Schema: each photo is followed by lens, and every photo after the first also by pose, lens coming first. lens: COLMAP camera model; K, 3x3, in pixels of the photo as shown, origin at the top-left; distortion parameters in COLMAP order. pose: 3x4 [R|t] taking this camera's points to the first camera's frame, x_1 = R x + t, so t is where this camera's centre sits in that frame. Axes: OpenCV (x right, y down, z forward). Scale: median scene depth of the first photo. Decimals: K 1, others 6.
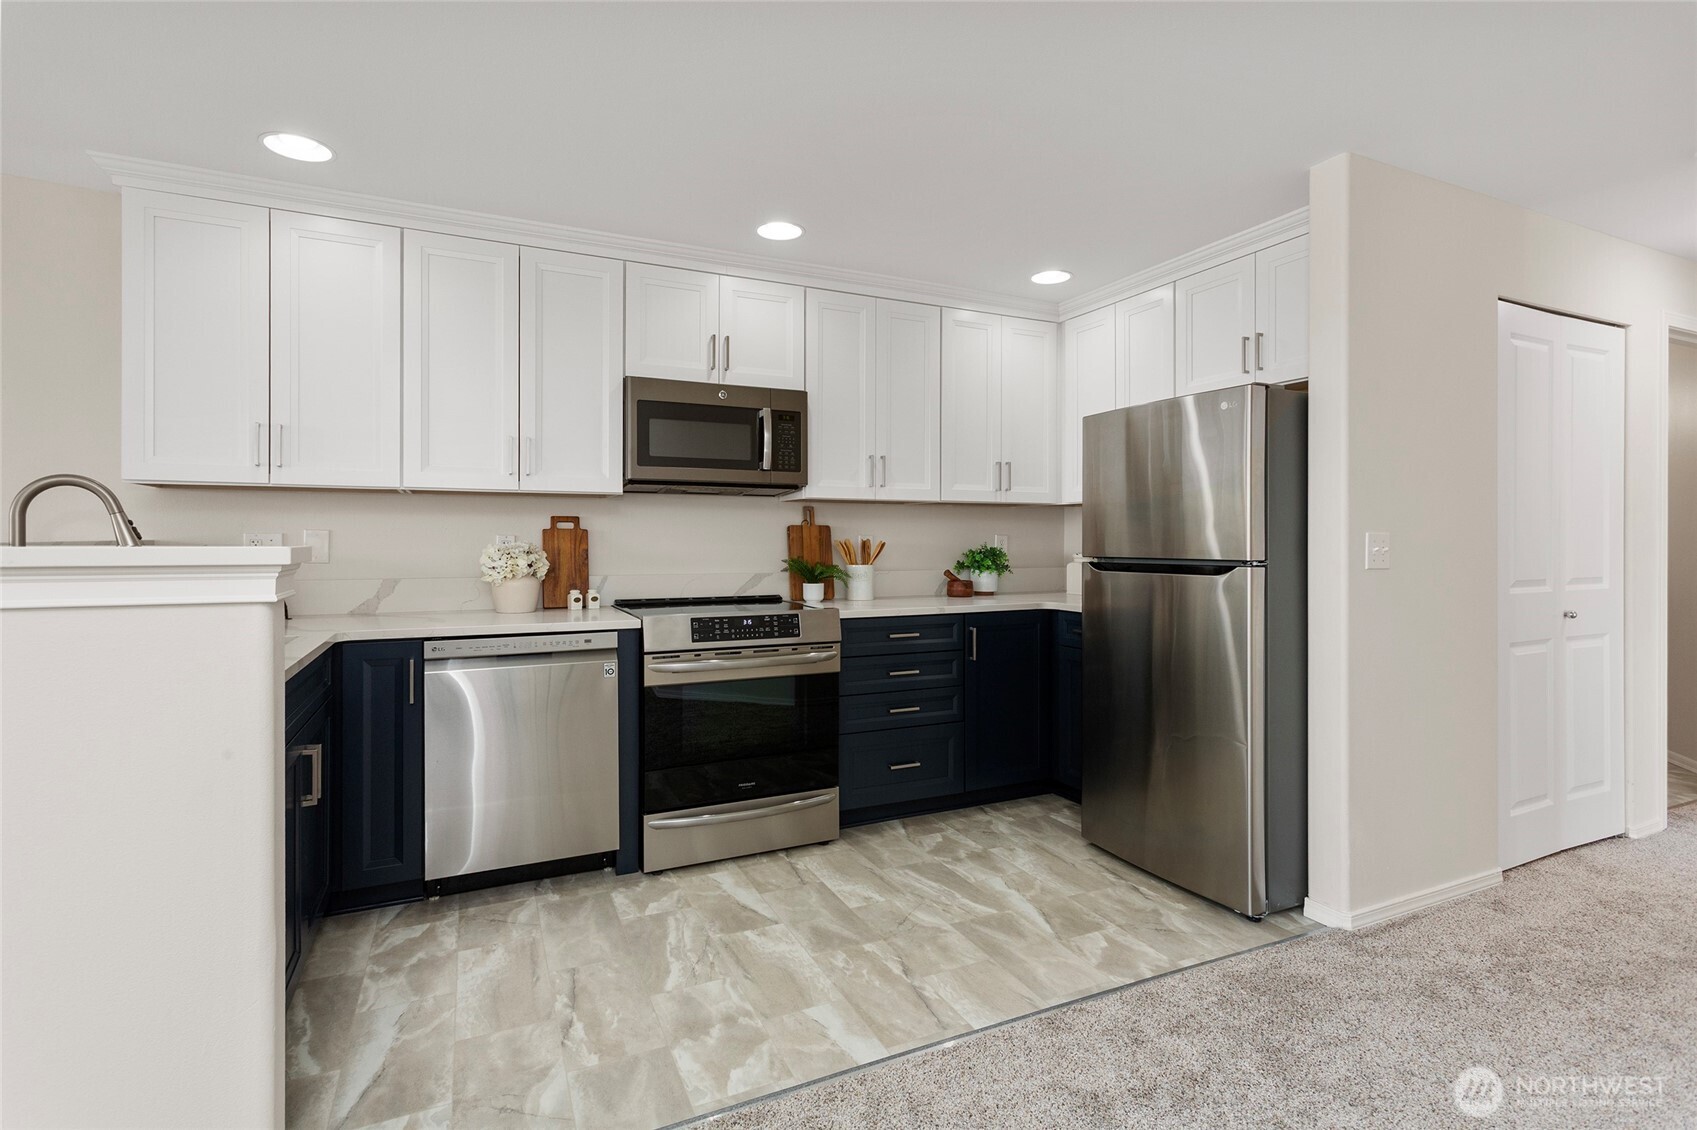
lens RADIAL K [[811.7, 0, 840.7], [0, 811.7, 548.8], [0, 0, 1]] dist [-0.004973, 0.000260]
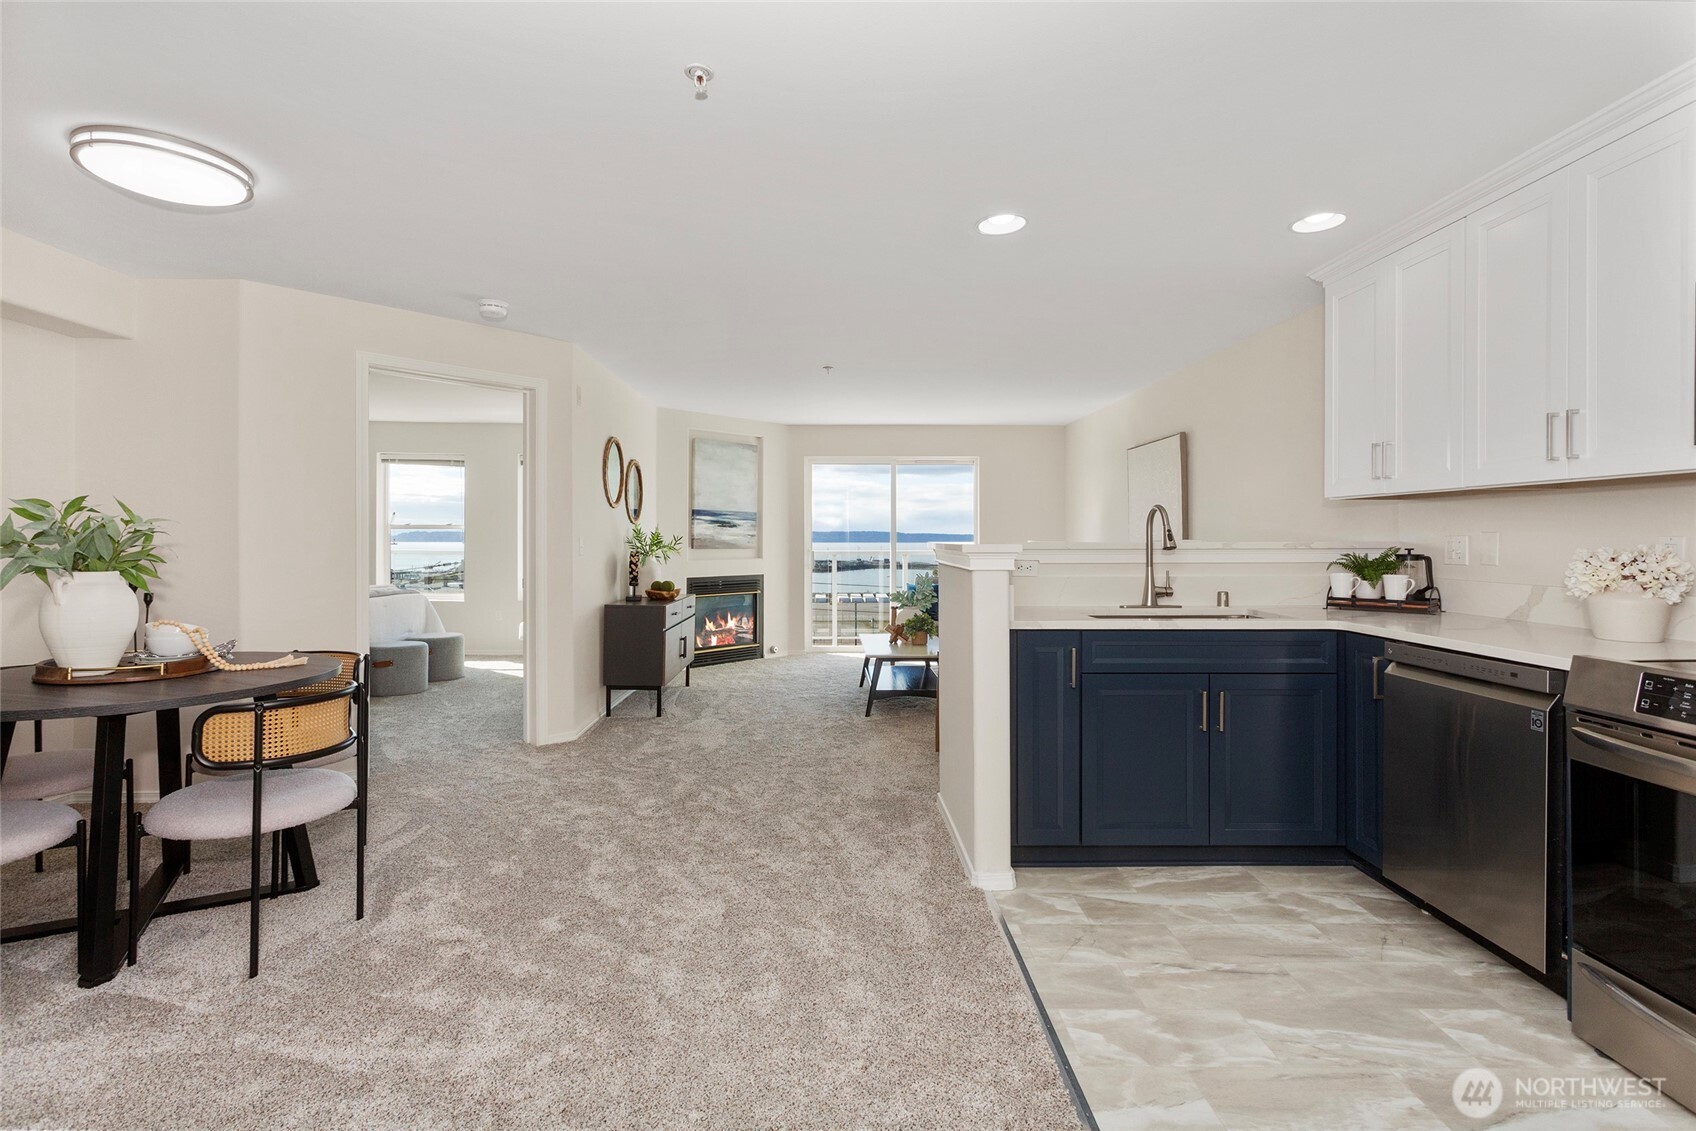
lens RADIAL K [[811.2, 0, 843.8], [0, 811.2, 551.2], [0, 0, 1]] dist [-0.004973, 0.000260]
pose [[-0.422308, 0.011132, -0.906384, 0.738639], [-0.011139, 0.999785, 0.017469, -0.010349], [0.906384, 0.017473, -0.422093, 0.854911]]
